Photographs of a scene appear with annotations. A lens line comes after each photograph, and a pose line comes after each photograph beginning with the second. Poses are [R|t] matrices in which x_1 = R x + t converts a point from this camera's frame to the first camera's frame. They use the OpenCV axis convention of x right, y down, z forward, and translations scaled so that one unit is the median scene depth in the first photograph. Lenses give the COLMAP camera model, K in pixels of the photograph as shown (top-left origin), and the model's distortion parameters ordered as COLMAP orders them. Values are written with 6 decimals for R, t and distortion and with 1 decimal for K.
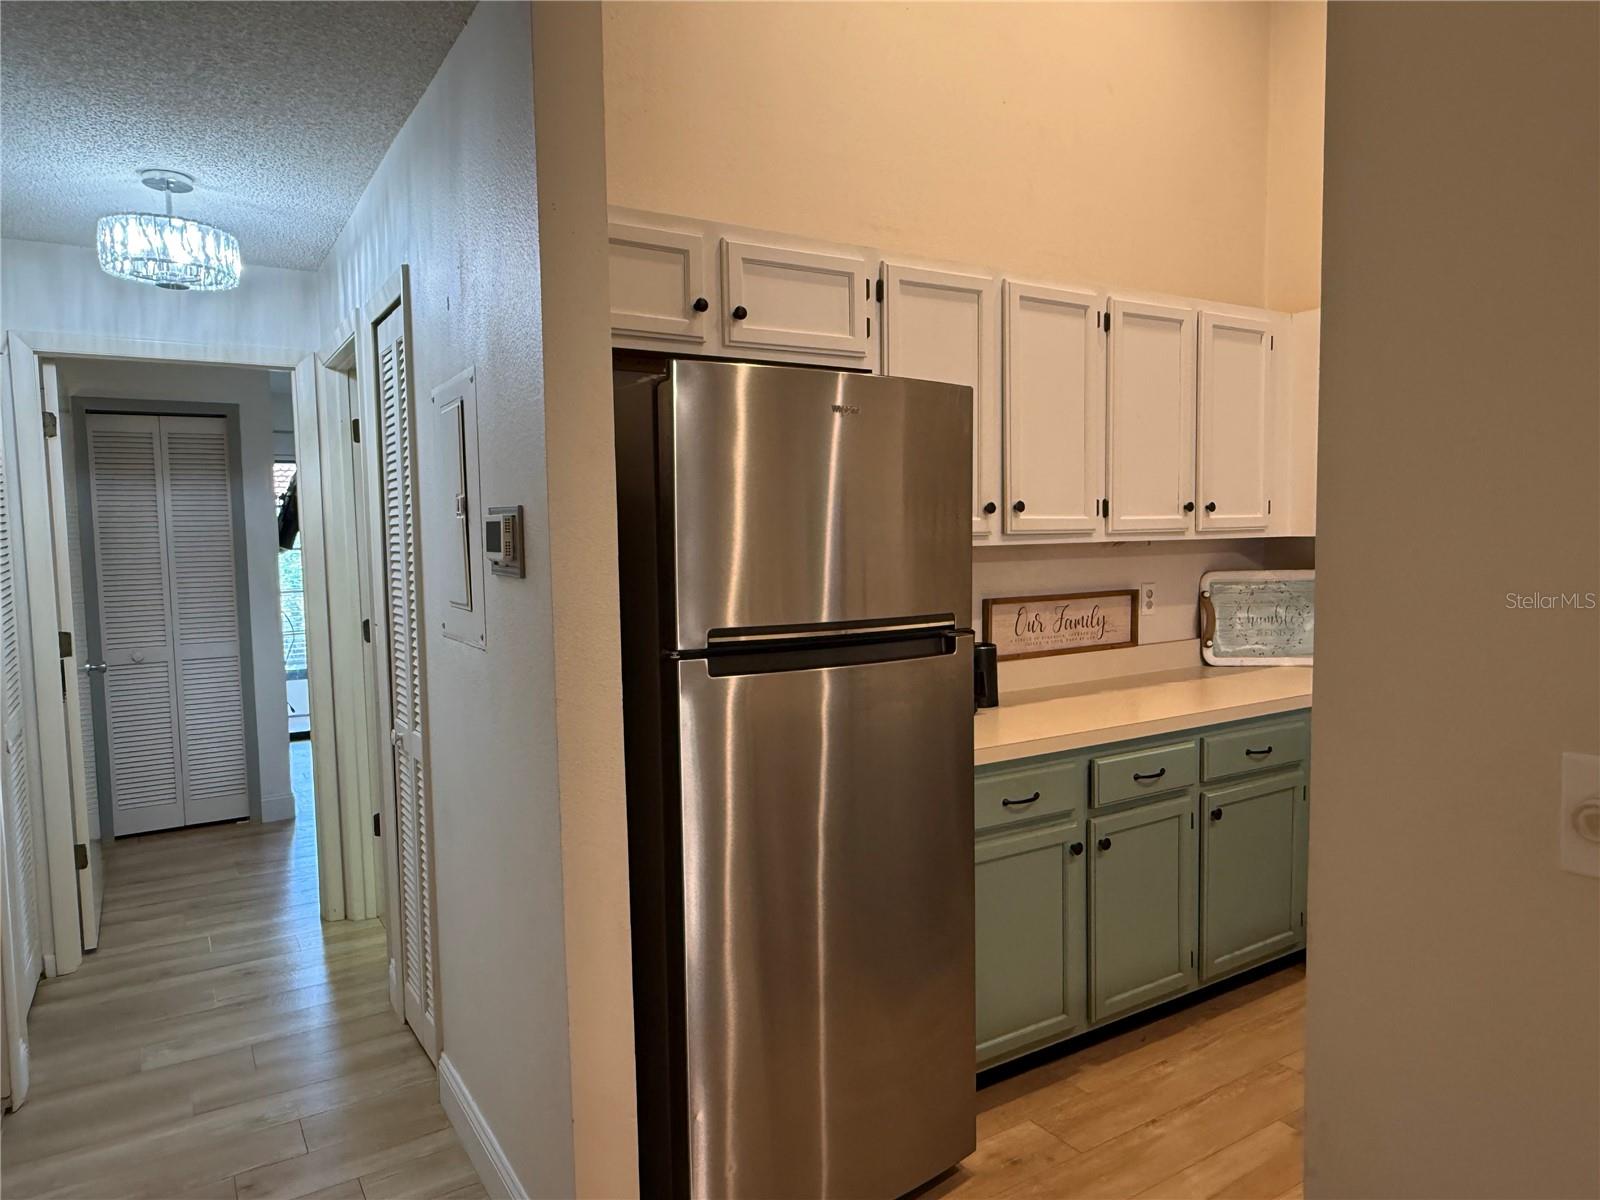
lens RADIAL K [[1038.2, 0, 780.3], [0, 1038.2, 608.8], [0, 0, 1]] dist [0.001960, 0.001269]
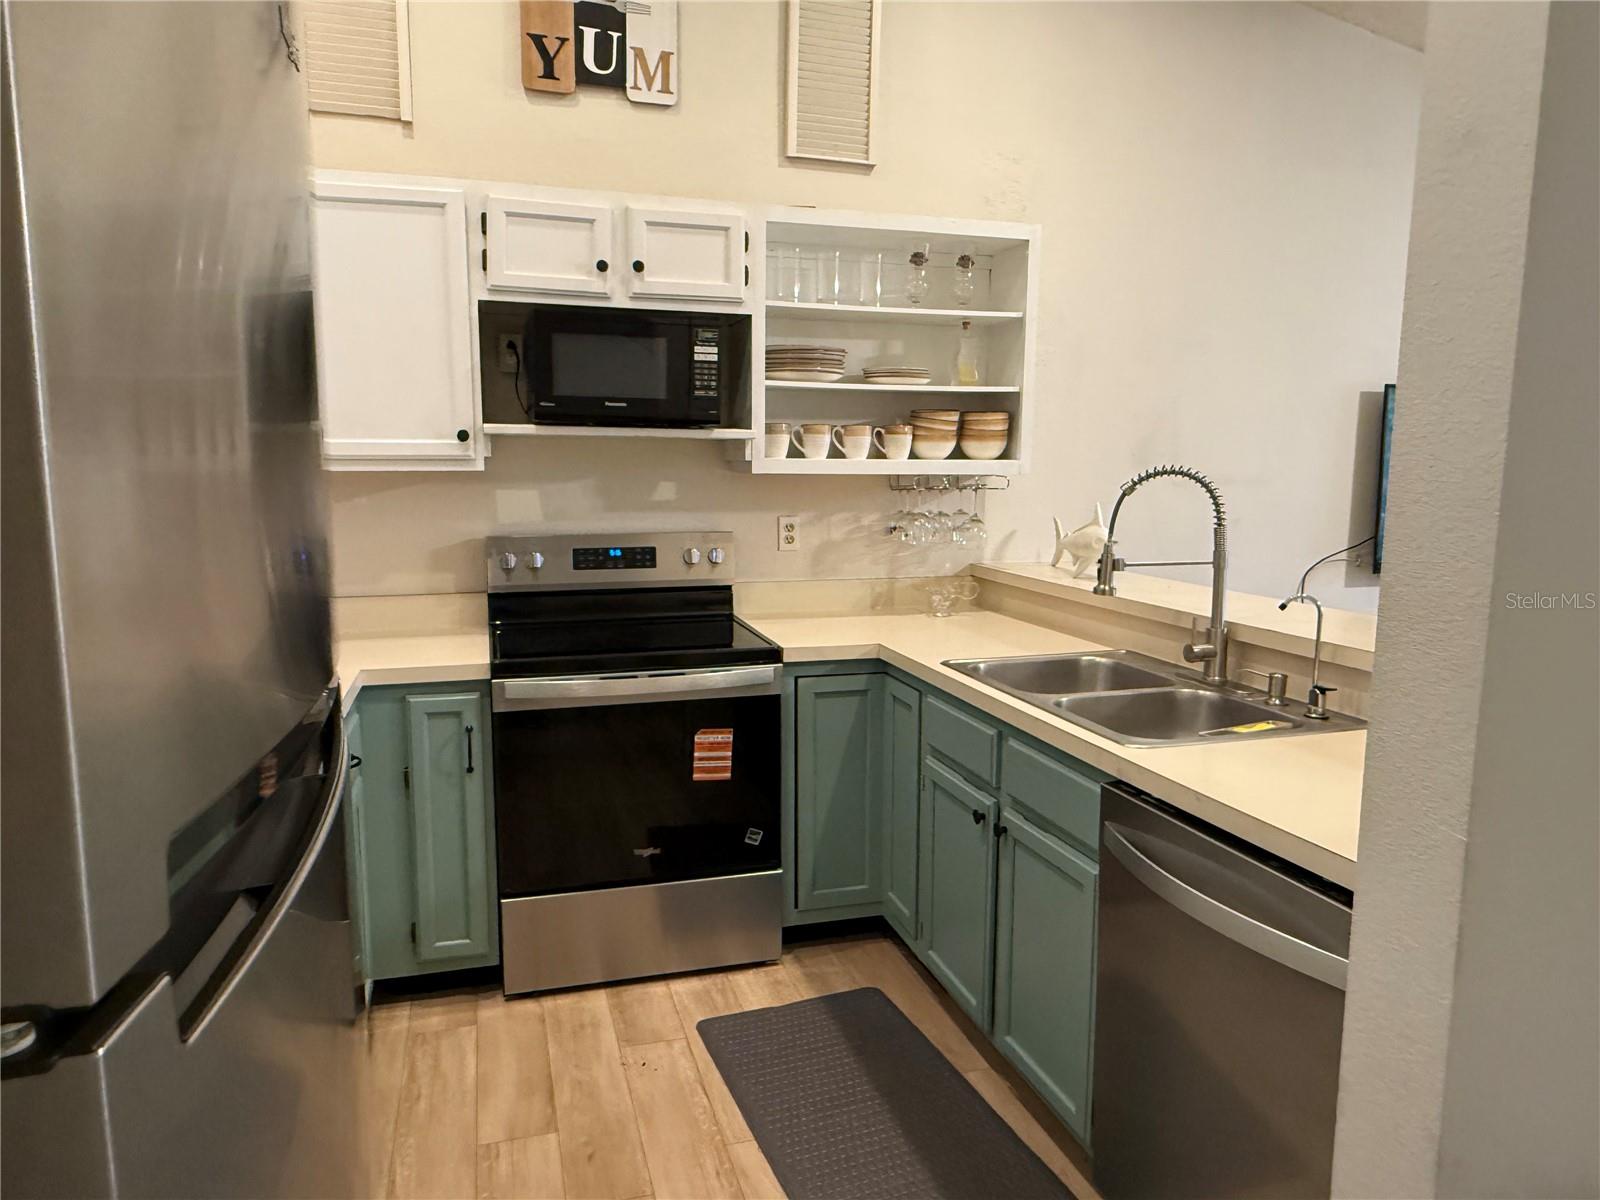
lens RADIAL K [[1038.2, 0, 780.3], [0, 1038.2, 608.8], [0, 0, 1]] dist [0.001960, 0.001269]
pose [[0.268503, -0.115294, 0.956354, -0.148220], [0.064781, 0.992725, 0.101491, -0.026313], [-0.961098, 0.034703, 0.274018, 0.506320]]
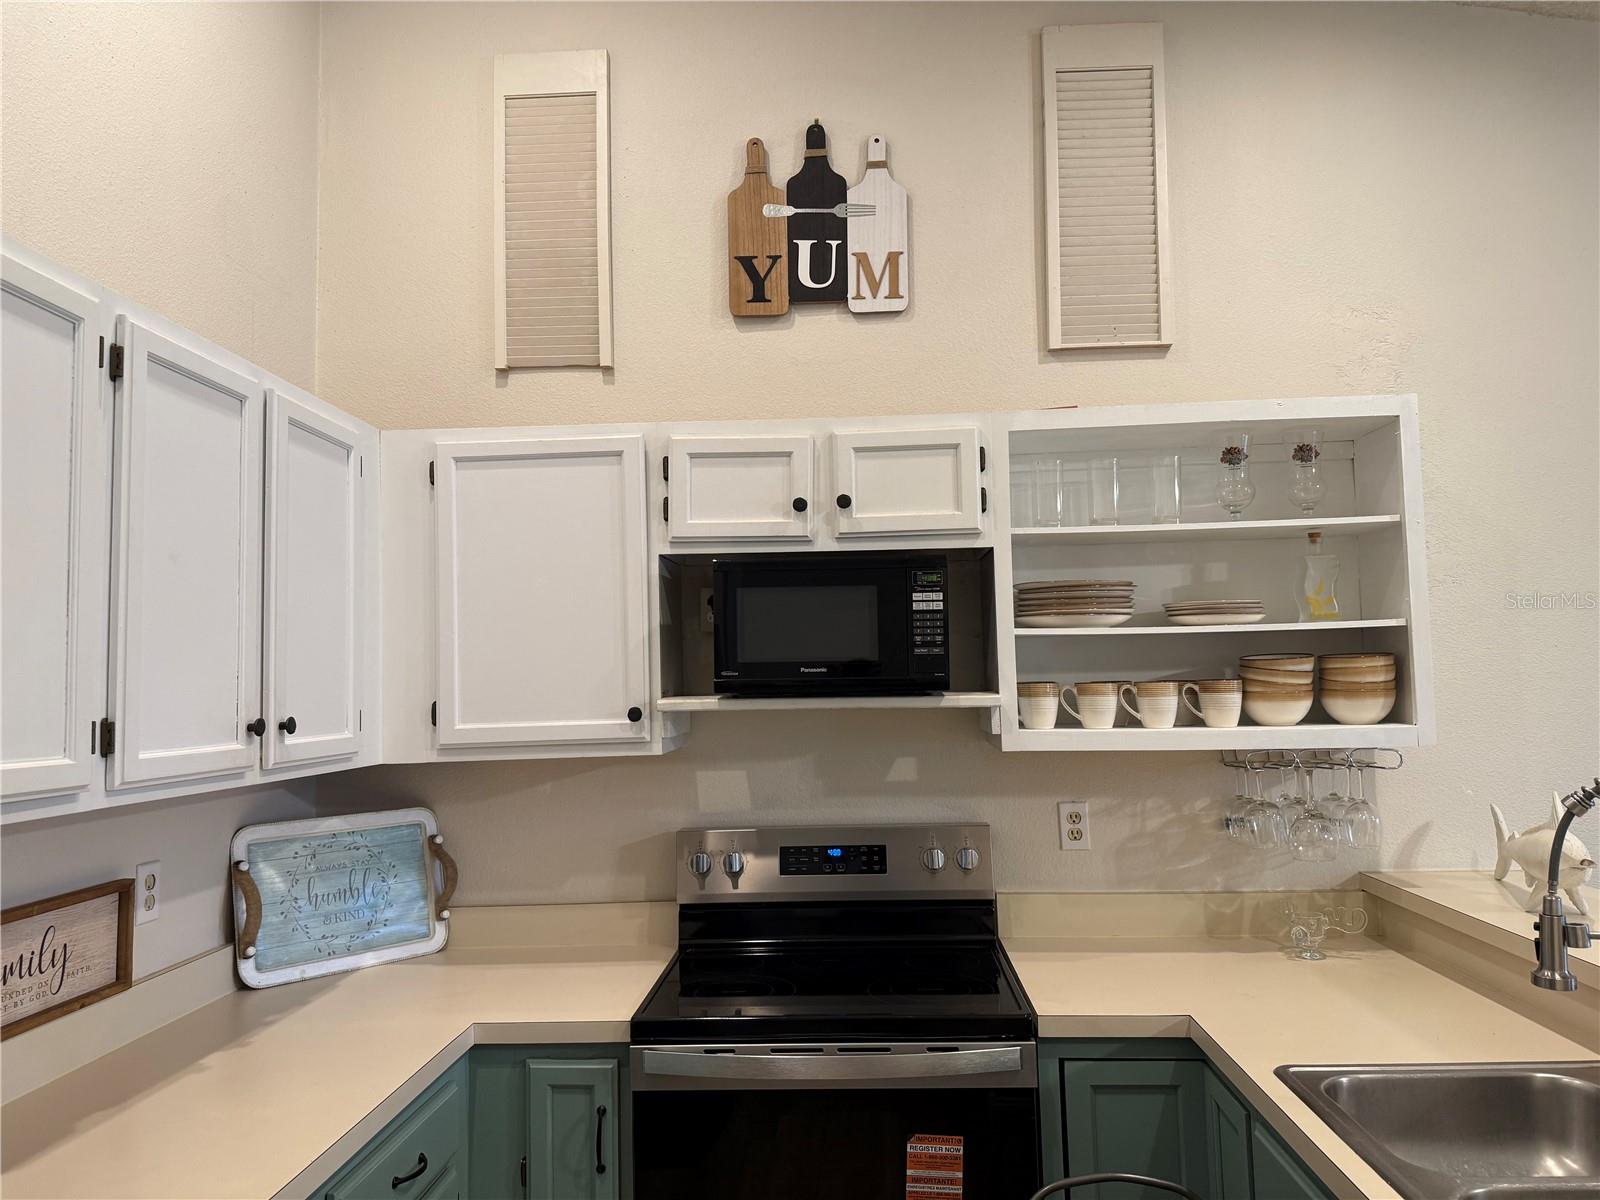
lens RADIAL K [[1116.6, 0, 796.4], [0, 1116.6, 605.6], [0, 0, 1]] dist [0.136611, -0.223461]
pose [[0.571933, 0.062546, 0.817912, 0.063932], [0.075997, 0.988760, -0.128752, -0.067684], [-0.816772, 0.135797, 0.560751, 0.453505]]
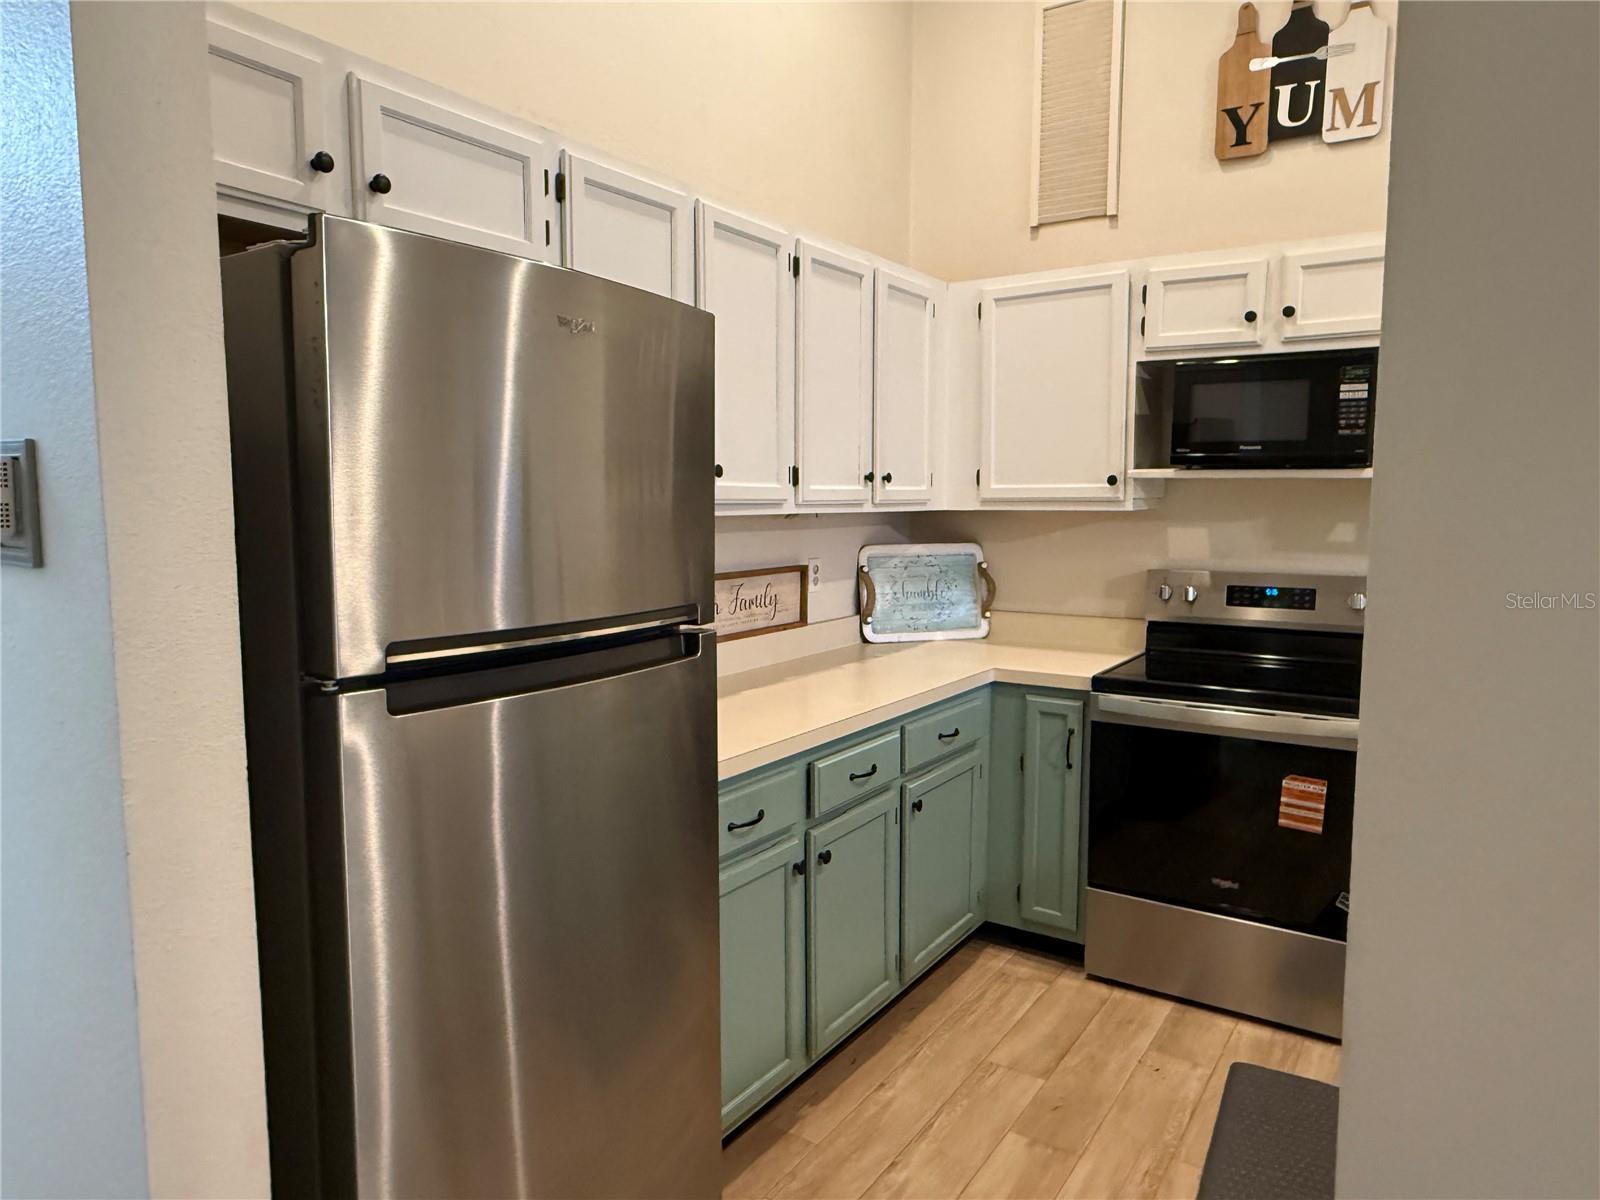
lens RADIAL K [[1039.6, 0, 786.4], [0, 1039.6, 595.5], [0, 0, 1]] dist [0.001158, 0.000865]
pose [[0.911877, -0.022010, 0.409874, -0.066360], [0.015445, 0.999694, 0.019319, -0.011547], [-0.410174, -0.011286, 0.911937, 0.190028]]
